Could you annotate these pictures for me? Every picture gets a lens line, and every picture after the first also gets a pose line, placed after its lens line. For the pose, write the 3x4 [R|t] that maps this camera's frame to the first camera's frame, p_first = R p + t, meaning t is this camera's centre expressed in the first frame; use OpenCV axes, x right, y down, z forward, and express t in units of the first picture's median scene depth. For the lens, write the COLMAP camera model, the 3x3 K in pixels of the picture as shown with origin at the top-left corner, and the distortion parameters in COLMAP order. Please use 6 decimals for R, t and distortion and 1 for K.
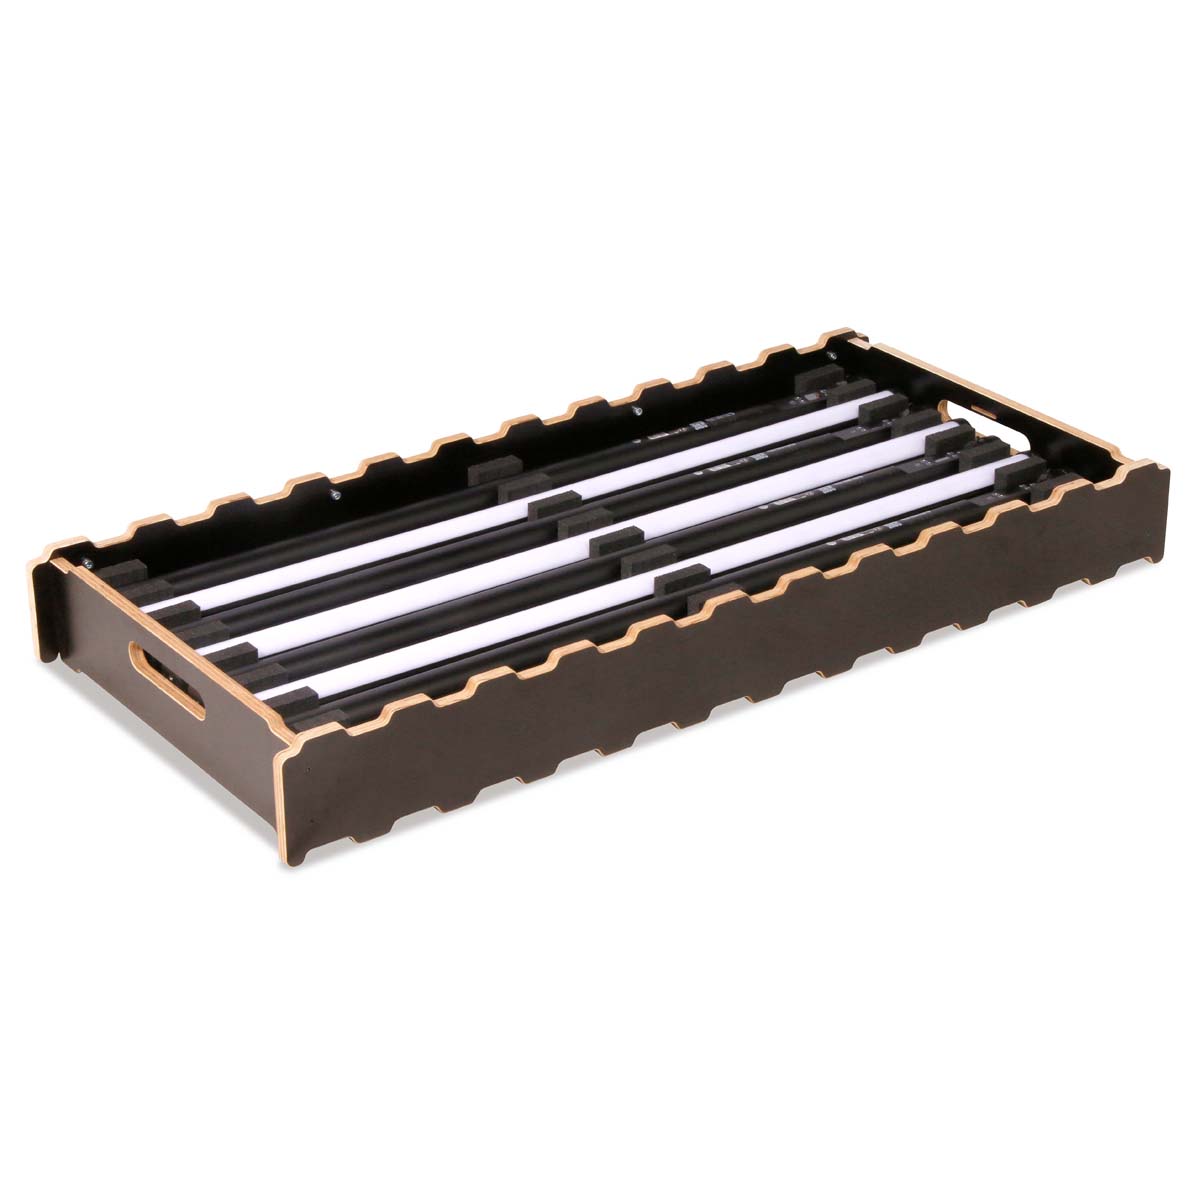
lens RADIAL K [[2935.4, 0, 600.0], [0, 2935.4, 600.0], [0, 0, 1]] dist [0.068528, 0.064718]
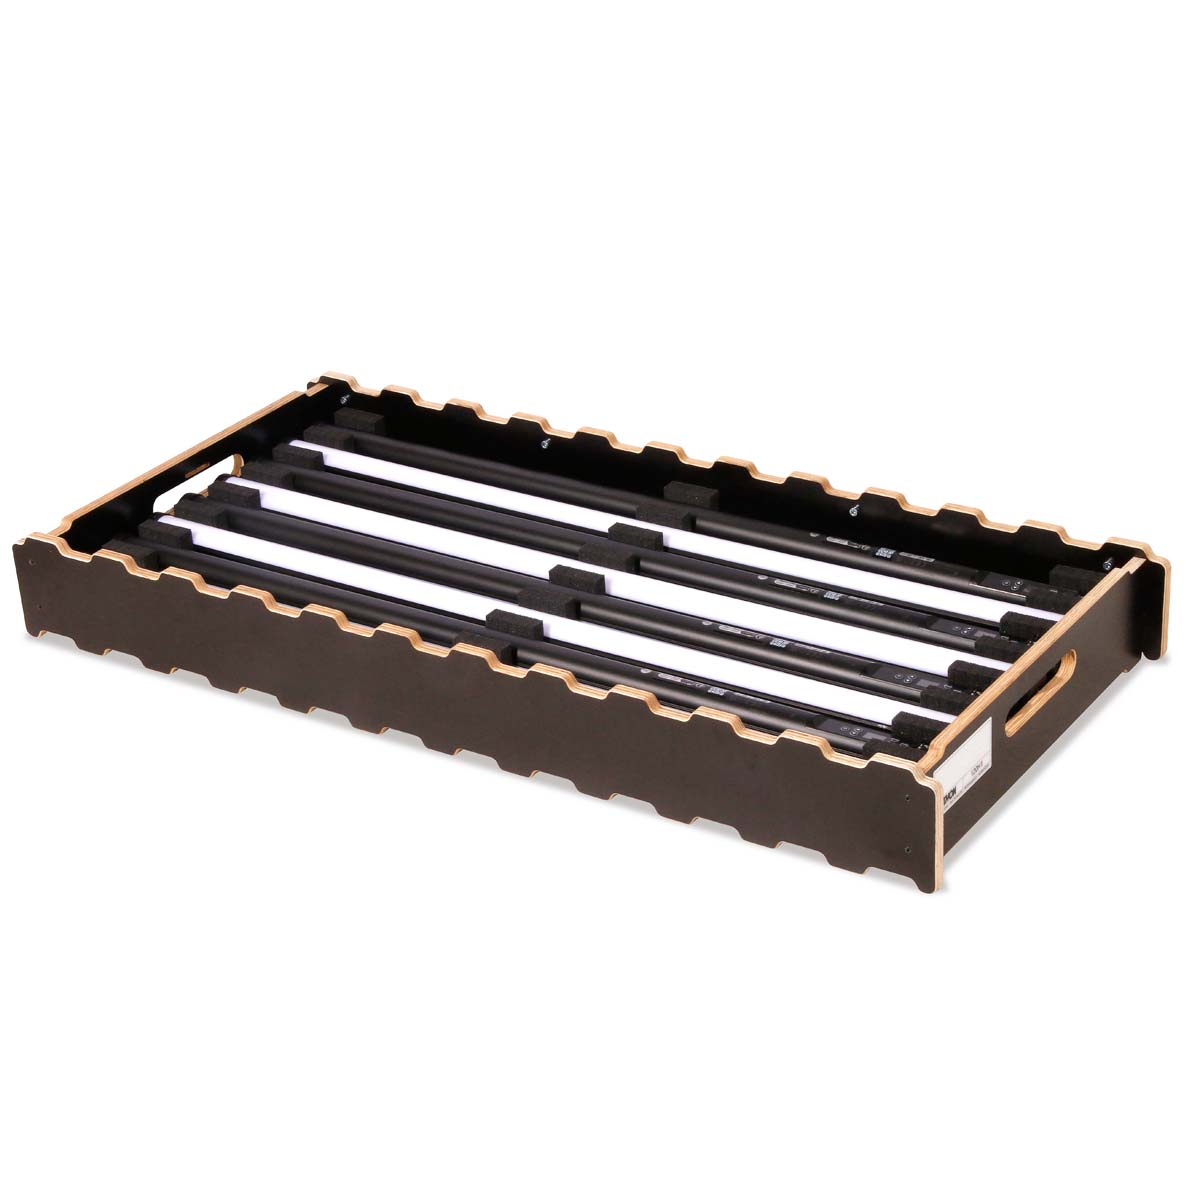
lens RADIAL K [[2935.4, 0, 600.0], [0, 2935.4, 600.0], [0, 0, 1]] dist [0.068528, 0.064718]
pose [[0.377886, 0.397704, -0.836082, 0.813170], [-0.376757, 0.890945, 0.253517, -0.259359], [0.845728, 0.219200, 0.486513, 0.529681]]
